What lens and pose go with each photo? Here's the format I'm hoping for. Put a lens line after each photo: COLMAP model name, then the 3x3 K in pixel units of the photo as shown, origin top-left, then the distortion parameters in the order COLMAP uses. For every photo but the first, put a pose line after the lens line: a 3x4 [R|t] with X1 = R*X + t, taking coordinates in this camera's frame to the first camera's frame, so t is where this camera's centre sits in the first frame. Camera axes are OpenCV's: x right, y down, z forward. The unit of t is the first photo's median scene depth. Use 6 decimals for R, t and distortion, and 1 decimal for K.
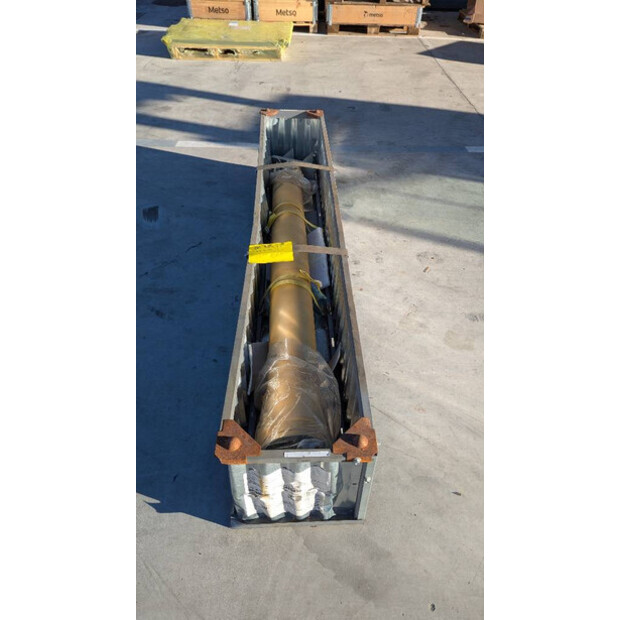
lens RADIAL K [[437.3, 0, 316.4], [0, 437.3, 310.0], [0, 0, 1]] dist [0.031725, -0.004142]
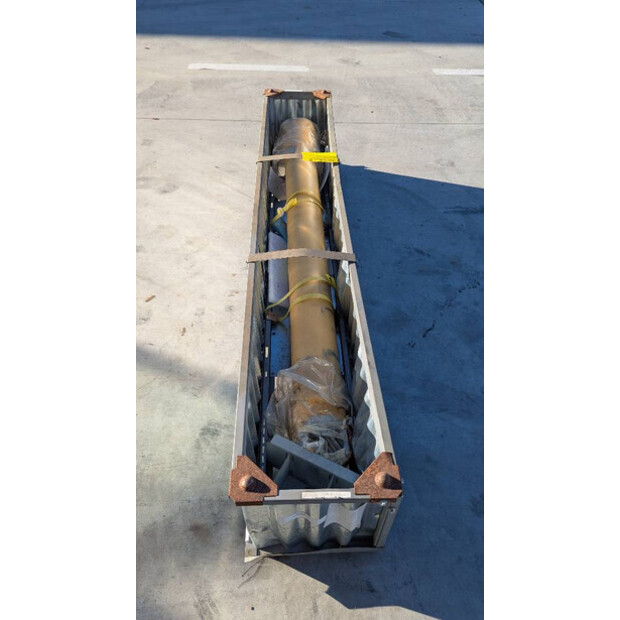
lens RADIAL K [[437.3, 0, 316.4], [0, 437.3, 310.0], [0, 0, 1]] dist [0.031725, -0.004142]
pose [[-0.998736, -0.034174, -0.036866, -0.051087], [-0.037482, 0.017542, 0.999143, -1.092243], [-0.033498, 0.999262, -0.018801, 1.157886]]
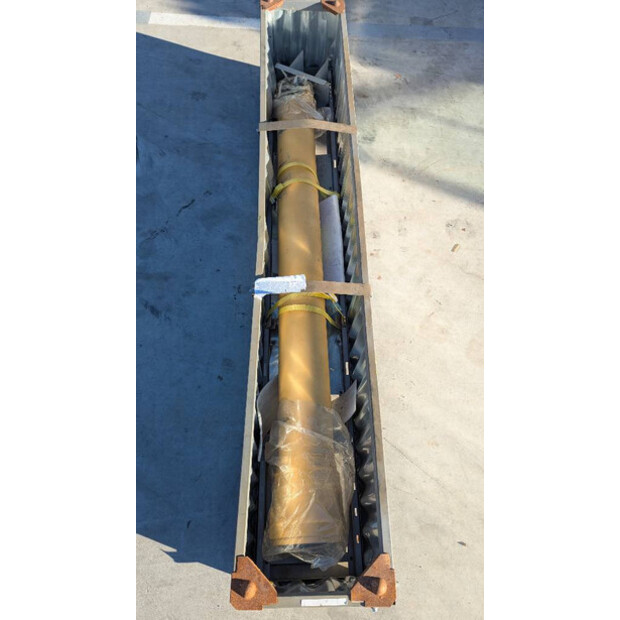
lens RADIAL K [[437.3, 0, 316.4], [0, 437.3, 310.0], [0, 0, 1]] dist [0.031725, -0.004142]
pose [[0.999604, 0.026856, 0.008442, -0.032812], [-0.028084, 0.930619, 0.364909, -0.324088], [0.001943, -0.365002, 0.931005, 0.160207]]
